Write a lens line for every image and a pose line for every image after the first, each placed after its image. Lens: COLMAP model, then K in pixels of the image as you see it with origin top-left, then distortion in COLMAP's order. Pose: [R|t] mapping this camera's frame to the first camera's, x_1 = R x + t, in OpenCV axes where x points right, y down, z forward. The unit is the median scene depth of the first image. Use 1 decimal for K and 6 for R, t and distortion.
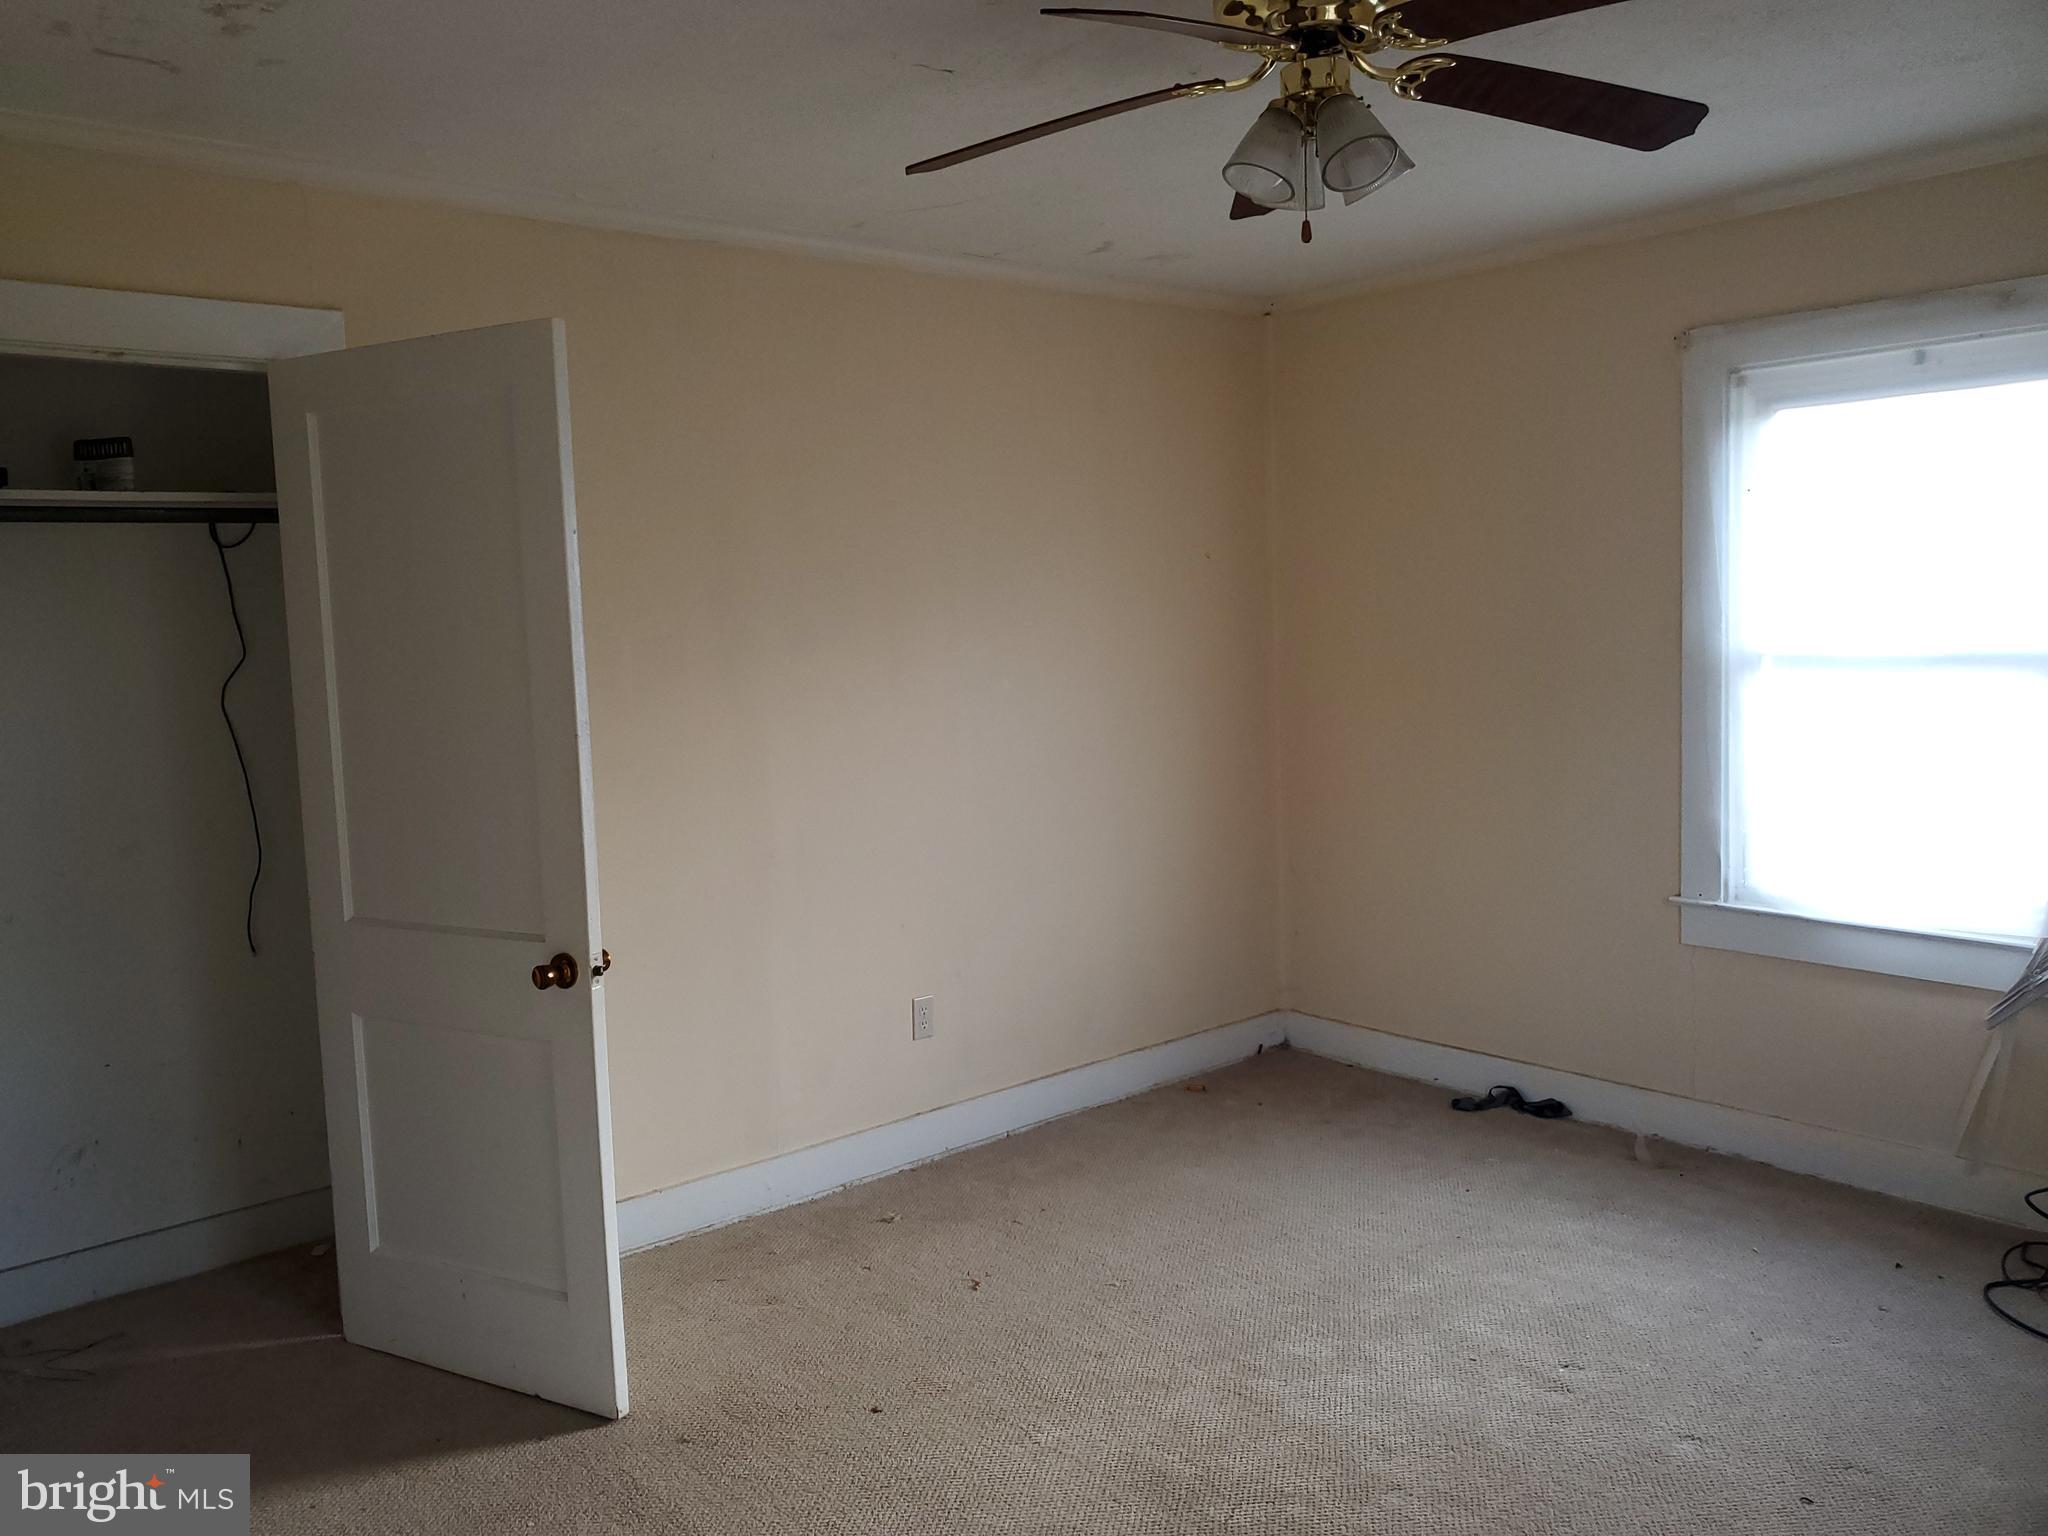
lens RADIAL K [[1623.3, 0, 1020.6], [0, 1623.3, 734.5], [0, 0, 1]] dist [0.003959, 0.008702]
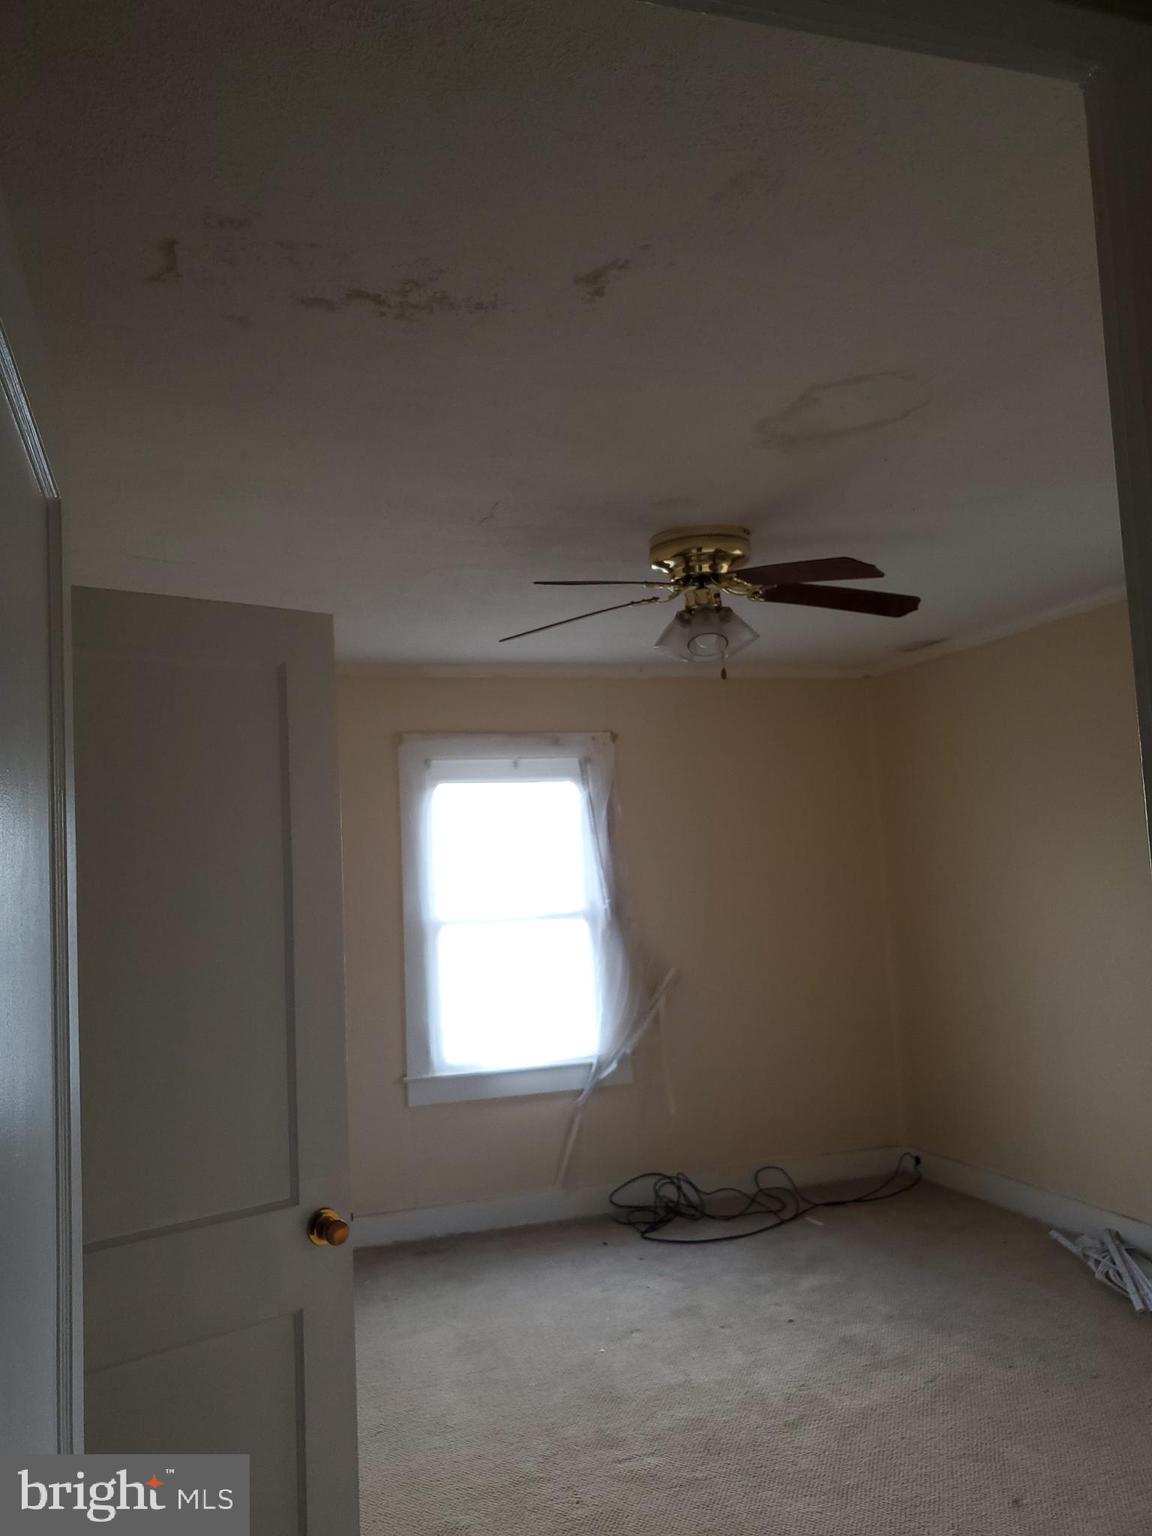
lens RADIAL K [[1189.1, 0, 576.0], [0, 1189.1, 768.0], [0, 0, 1]] dist [0.019951, 0.005622]
pose [[0.389543, 0.096556, 0.915933, -0.685428], [0.109749, 0.982537, -0.150253, -0.005767], [-0.914446, 0.159053, 0.372144, 0.386451]]
